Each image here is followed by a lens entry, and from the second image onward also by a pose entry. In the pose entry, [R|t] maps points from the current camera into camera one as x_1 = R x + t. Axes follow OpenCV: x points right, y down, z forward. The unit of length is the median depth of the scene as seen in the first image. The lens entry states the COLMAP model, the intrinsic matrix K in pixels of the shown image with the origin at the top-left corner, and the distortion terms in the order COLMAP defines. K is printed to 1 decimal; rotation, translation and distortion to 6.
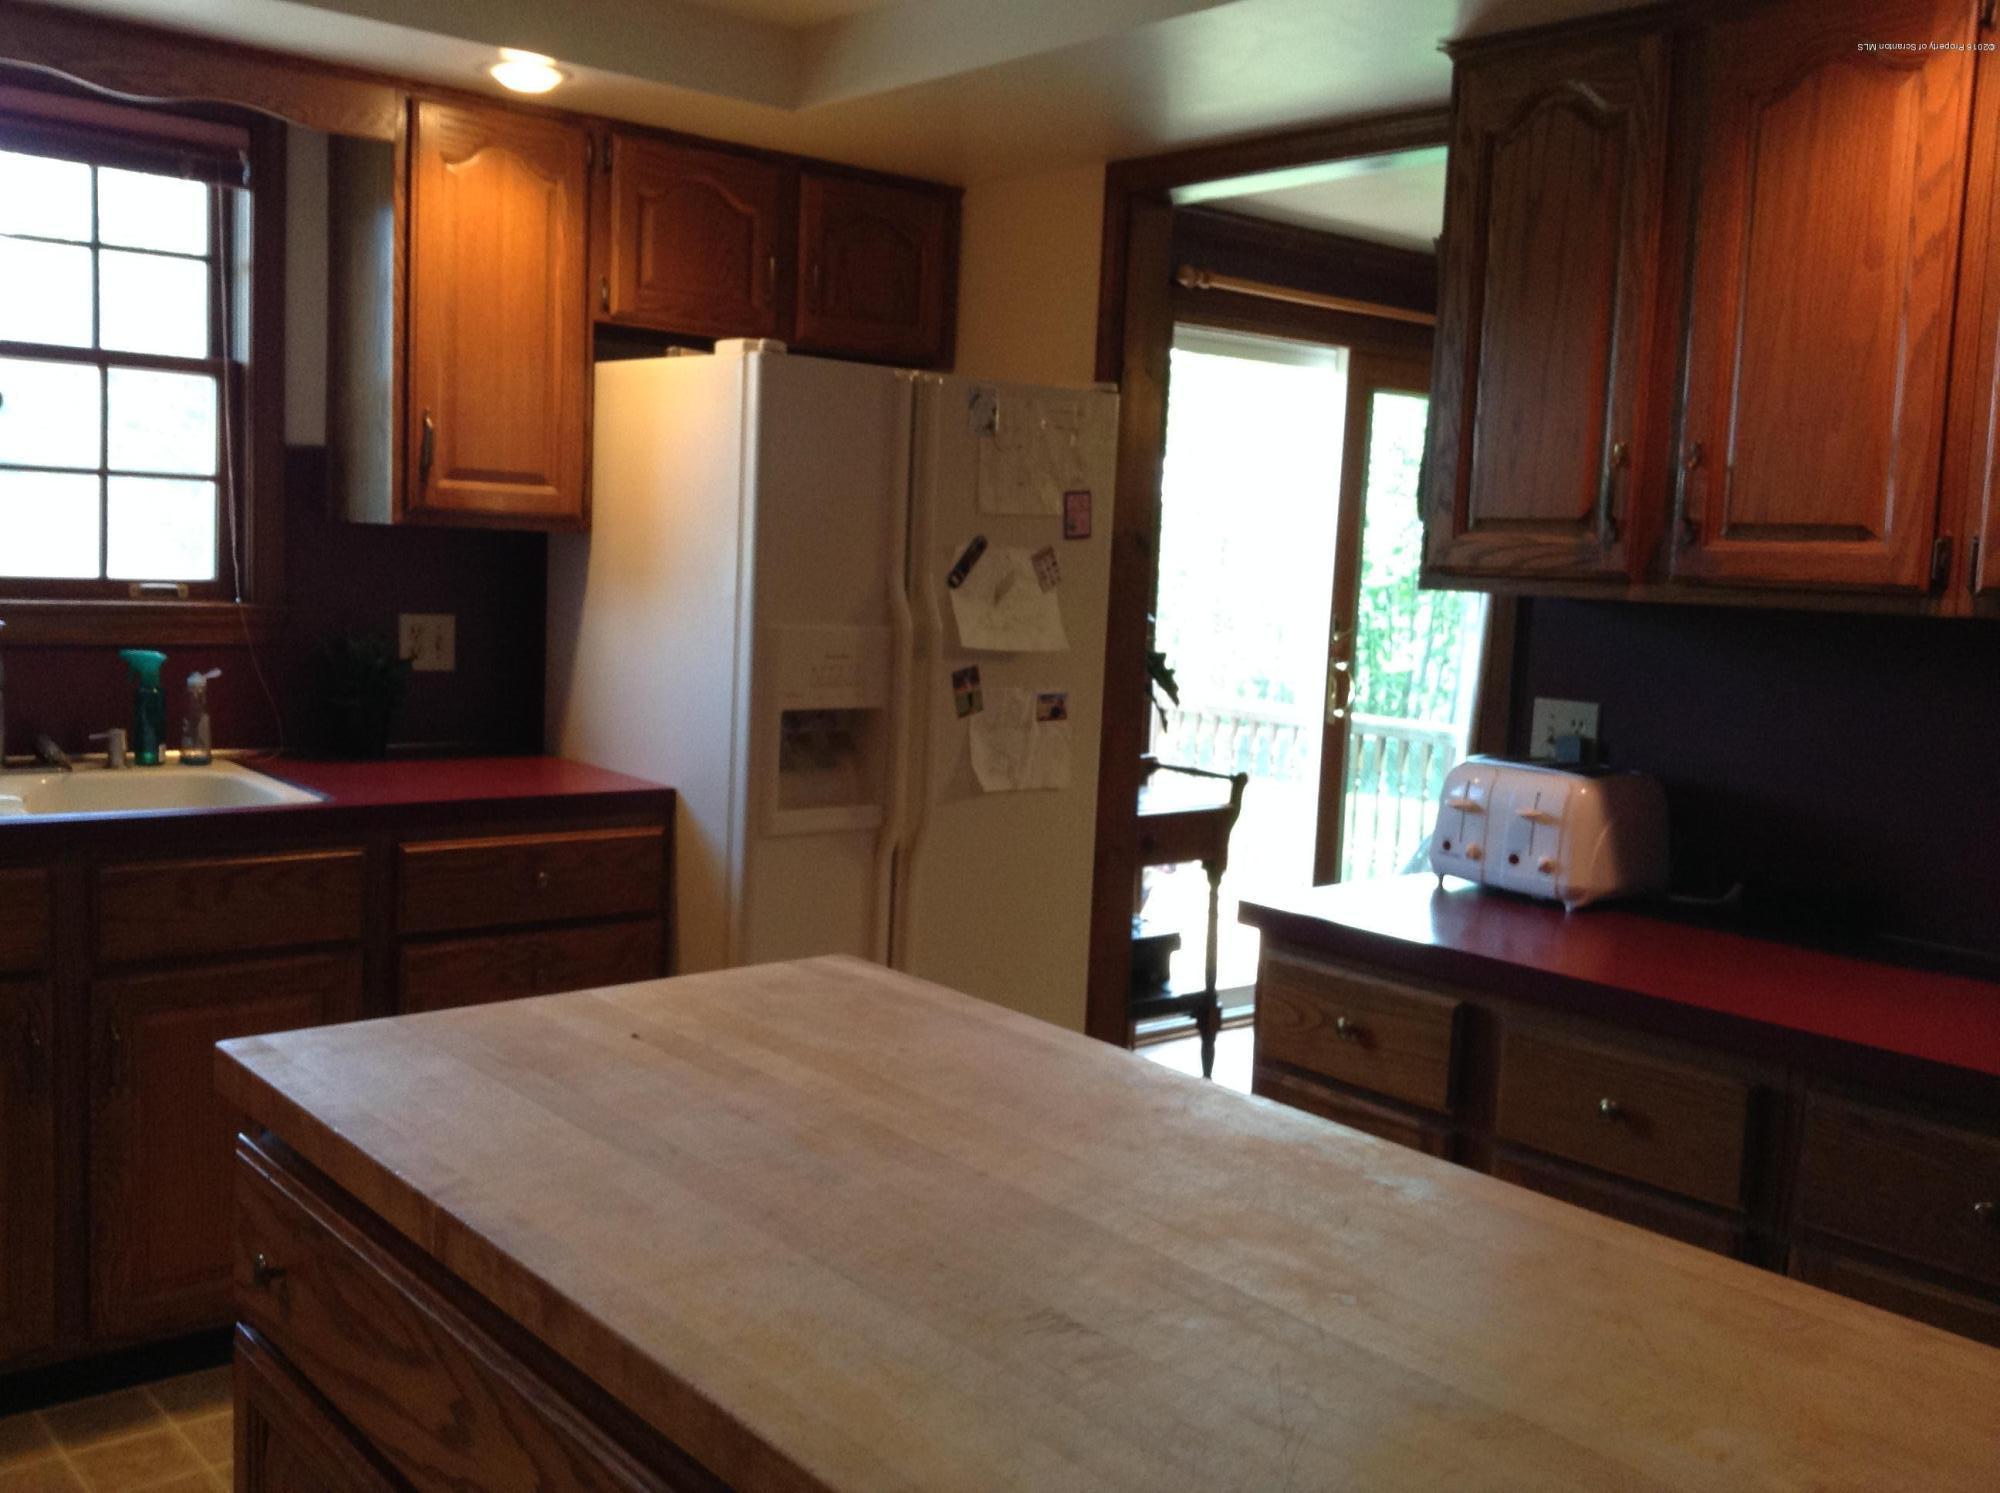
lens RADIAL K [[1870.2, 0, 990.7], [0, 1870.2, 742.0], [0, 0, 1]] dist [0.017128, 0.000000]
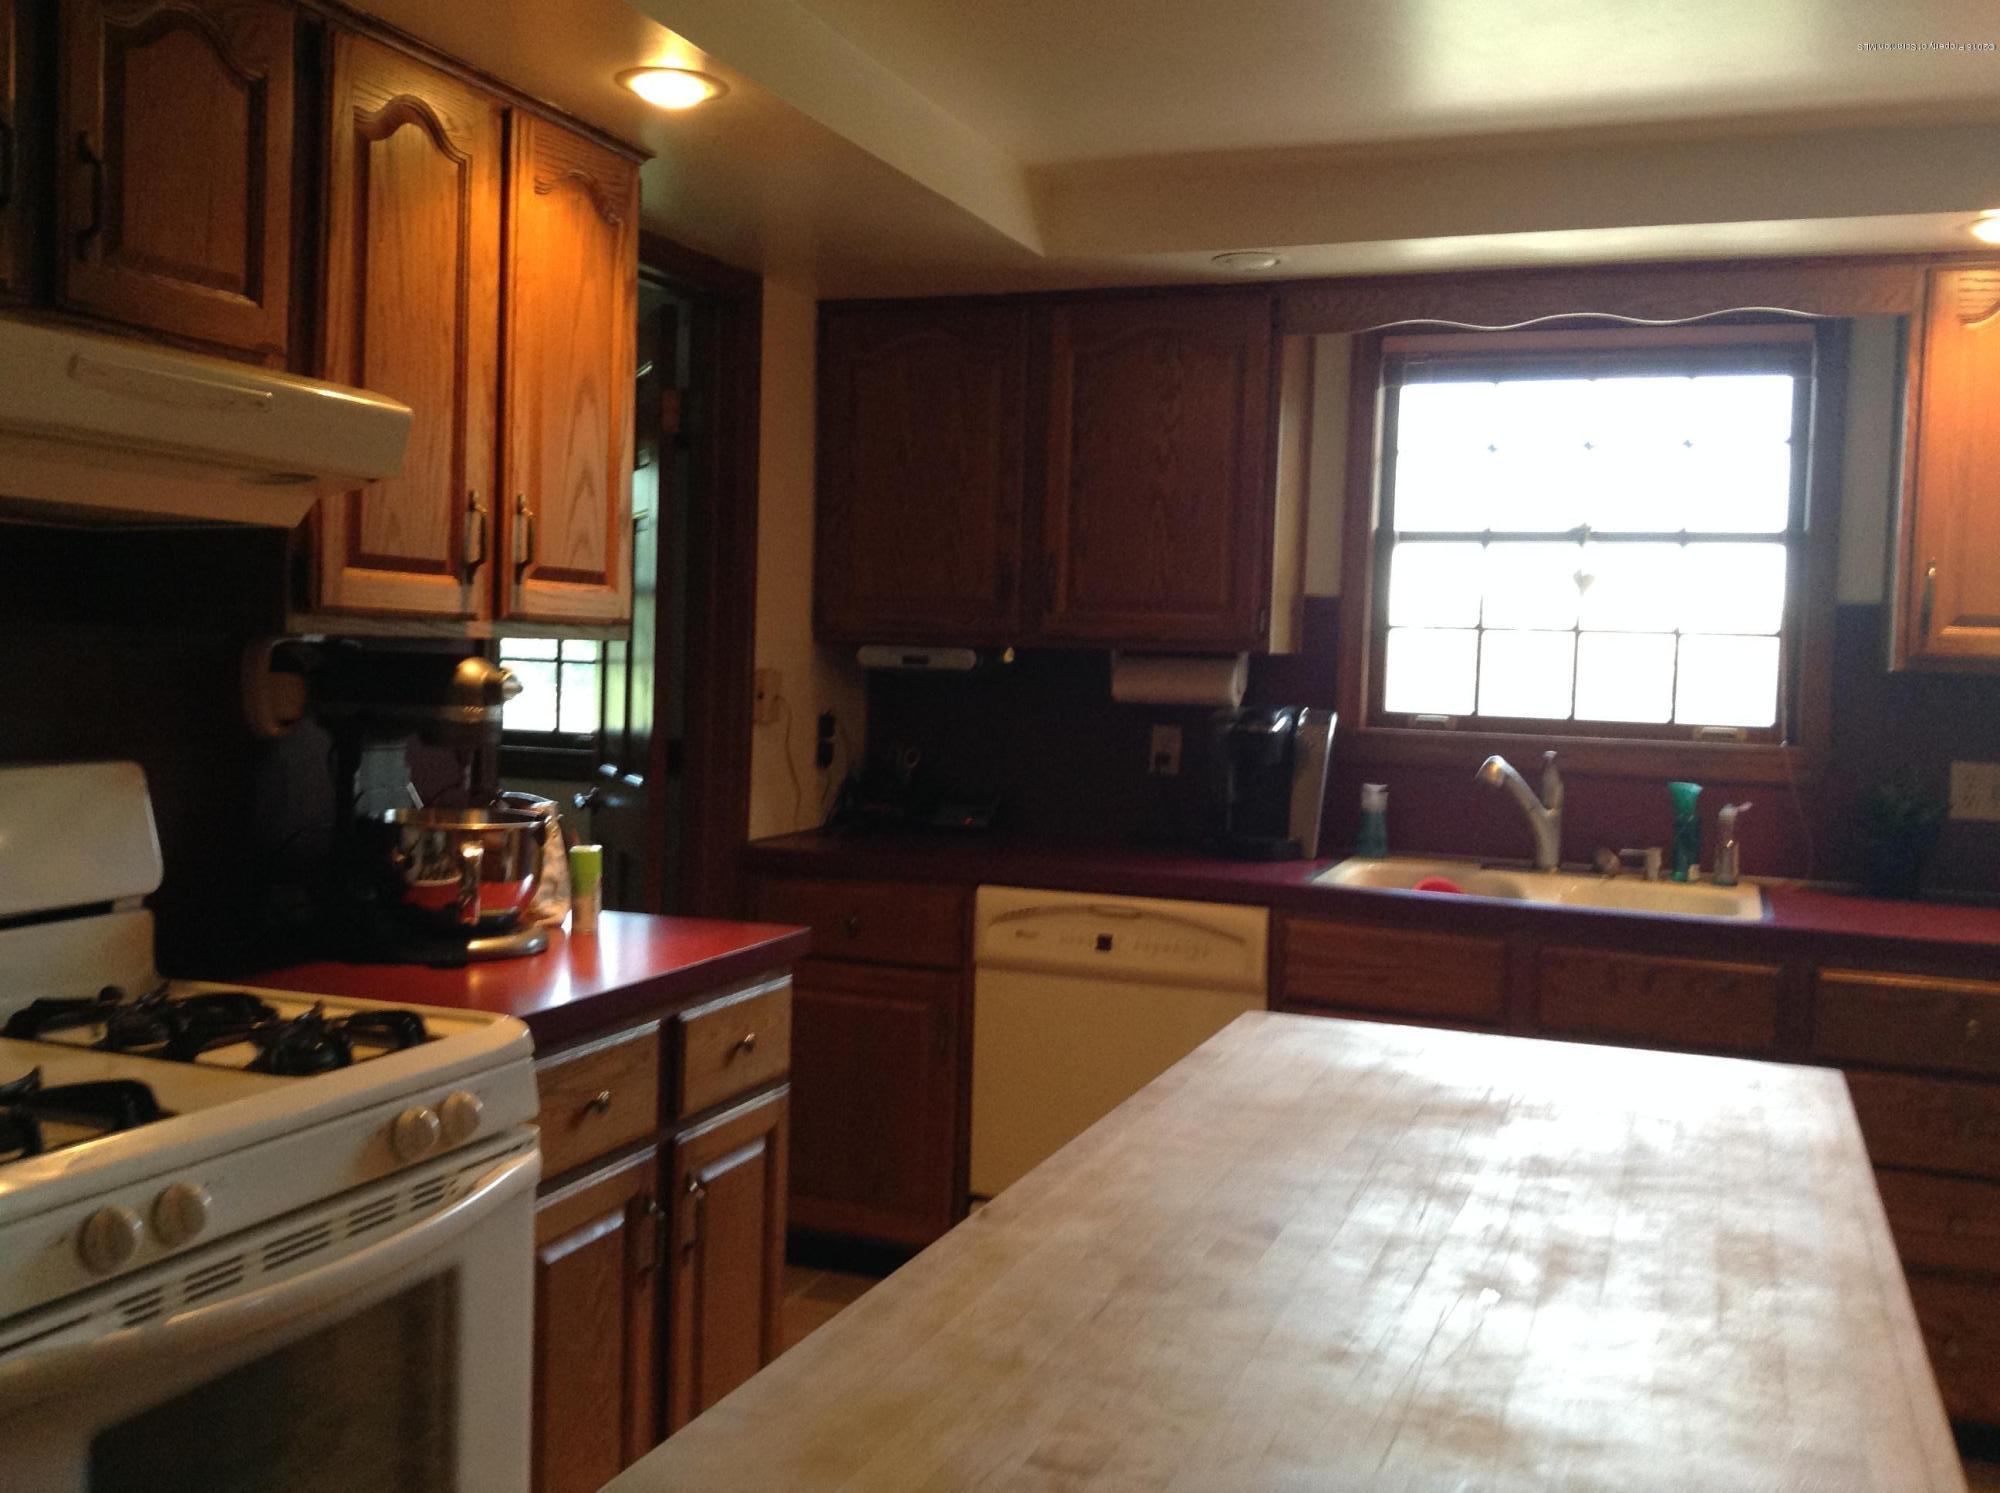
lens RADIAL K [[1870.2, 0, 989.0], [0, 1870.2, 748.5], [0, 0, 1]] dist [0.017128, 0.000000]
pose [[0.501027, 0.017445, -0.865256, 0.334330], [-0.096037, 0.994743, -0.035554, 0.012233], [0.860086, 0.100910, 0.500069, 0.044883]]
